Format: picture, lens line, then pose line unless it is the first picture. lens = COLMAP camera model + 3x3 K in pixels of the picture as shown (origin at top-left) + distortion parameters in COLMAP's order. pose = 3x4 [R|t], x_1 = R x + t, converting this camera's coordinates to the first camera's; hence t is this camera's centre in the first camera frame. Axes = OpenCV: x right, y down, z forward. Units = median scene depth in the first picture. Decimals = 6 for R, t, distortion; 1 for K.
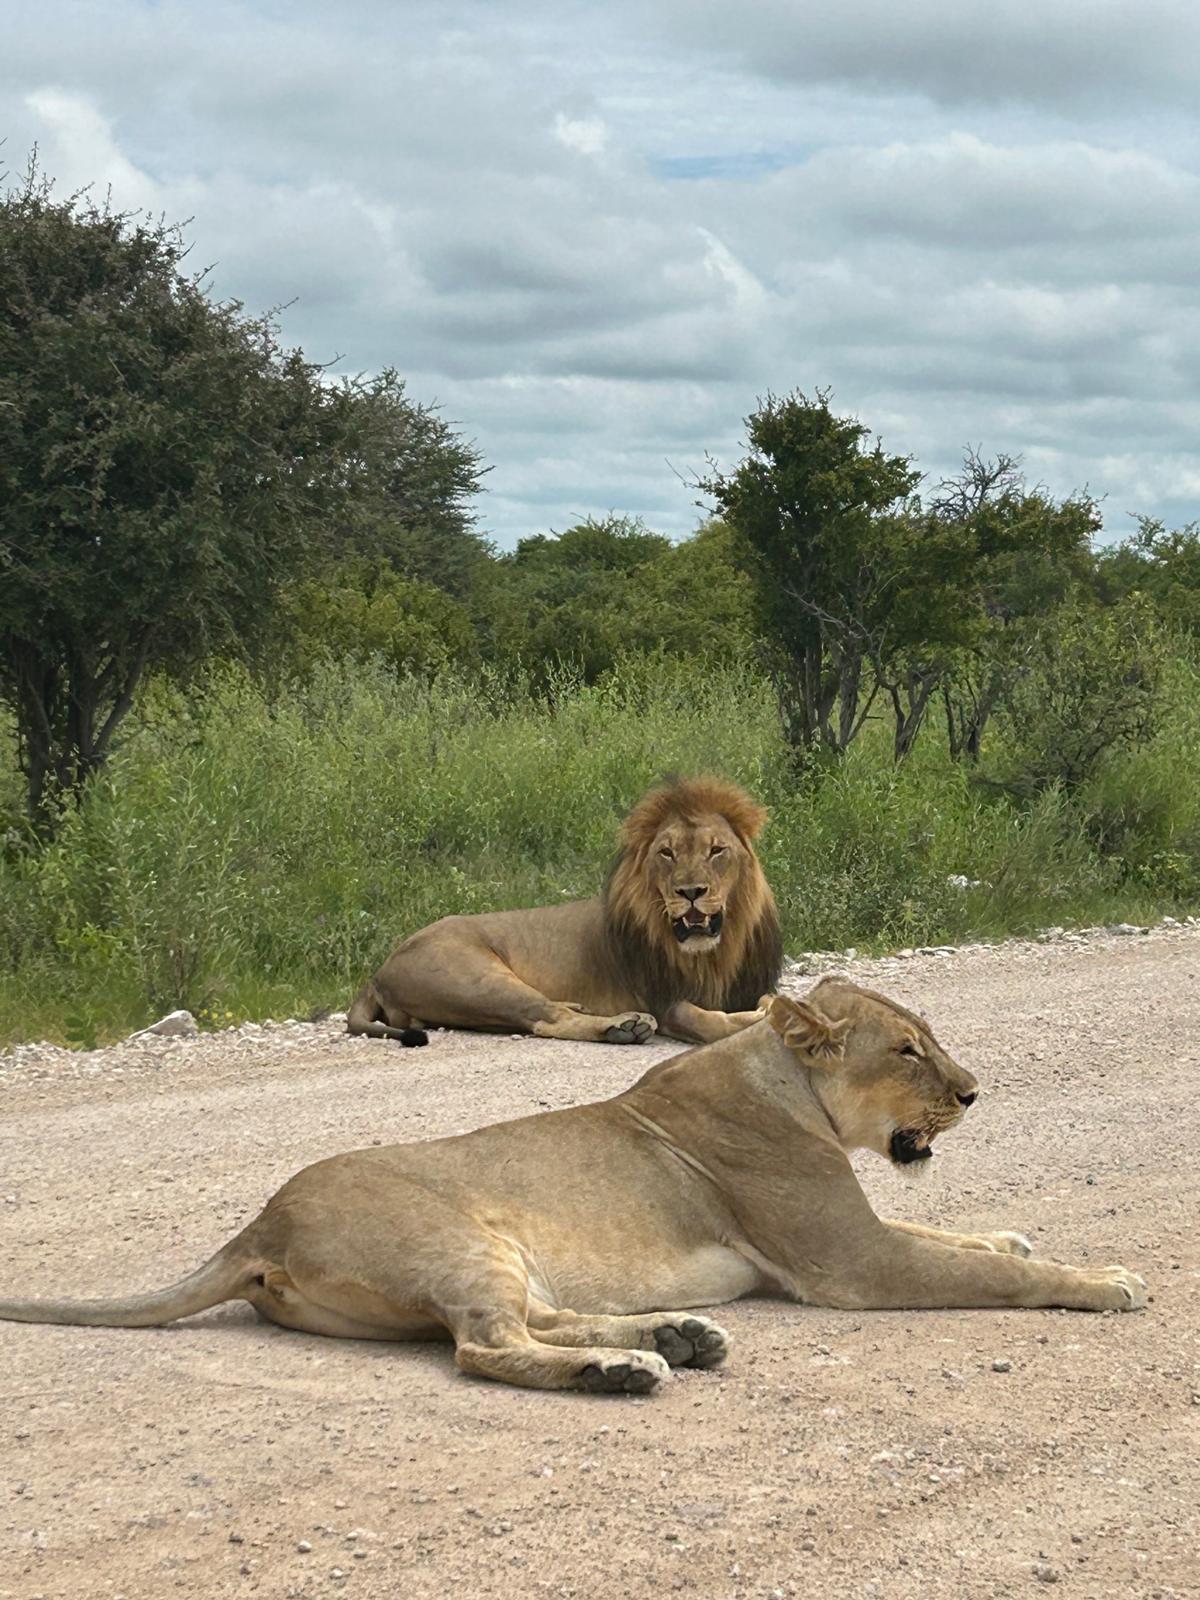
lens RADIAL K [[8100.3, 0, 553.1], [0, 8100.3, 799.4], [0, 0, 1]] dist [0.385744, 0.000000]
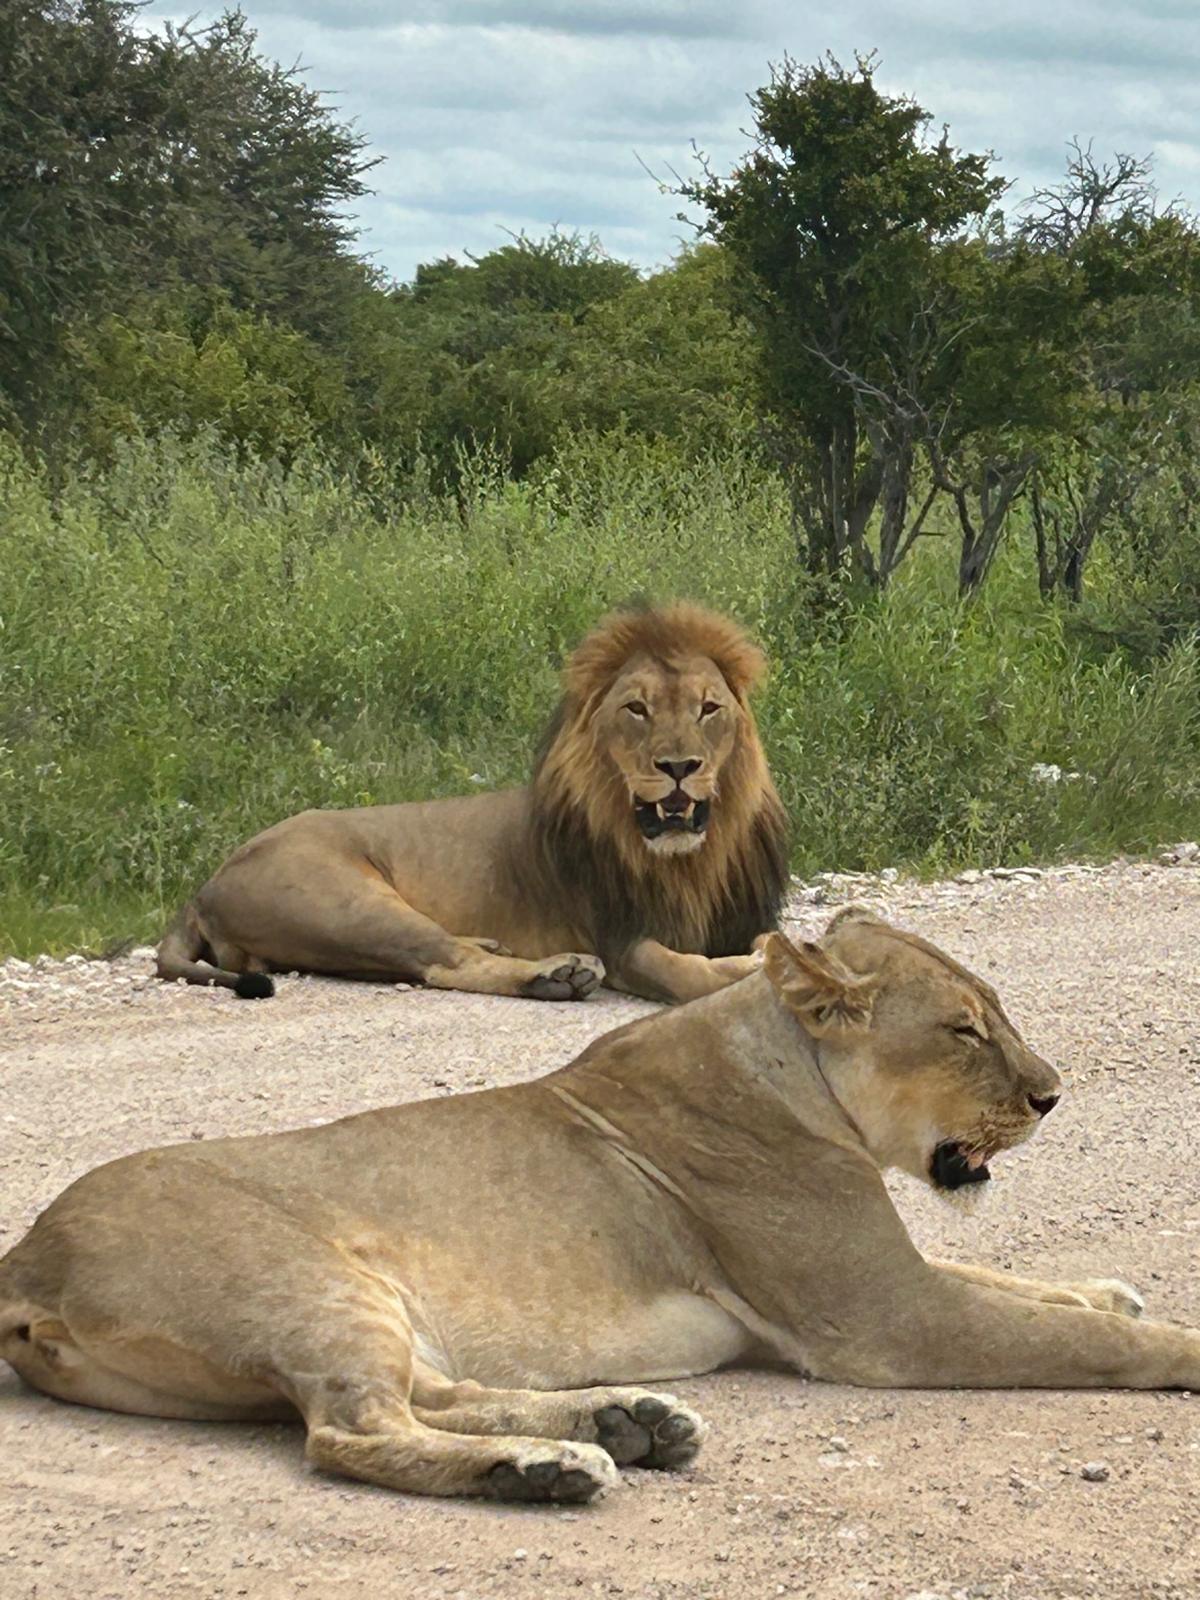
lens RADIAL K [[8100.3, 0, 648.0], [0, 8100.3, 745.0], [0, 0, 1]] dist [0.385744, 0.000000]
pose [[0.999804, 0.019010, -0.005481, 0.019772], [-0.018814, 0.999250, 0.033843, -0.015015], [0.006121, -0.033733, 0.999412, 0.310733]]
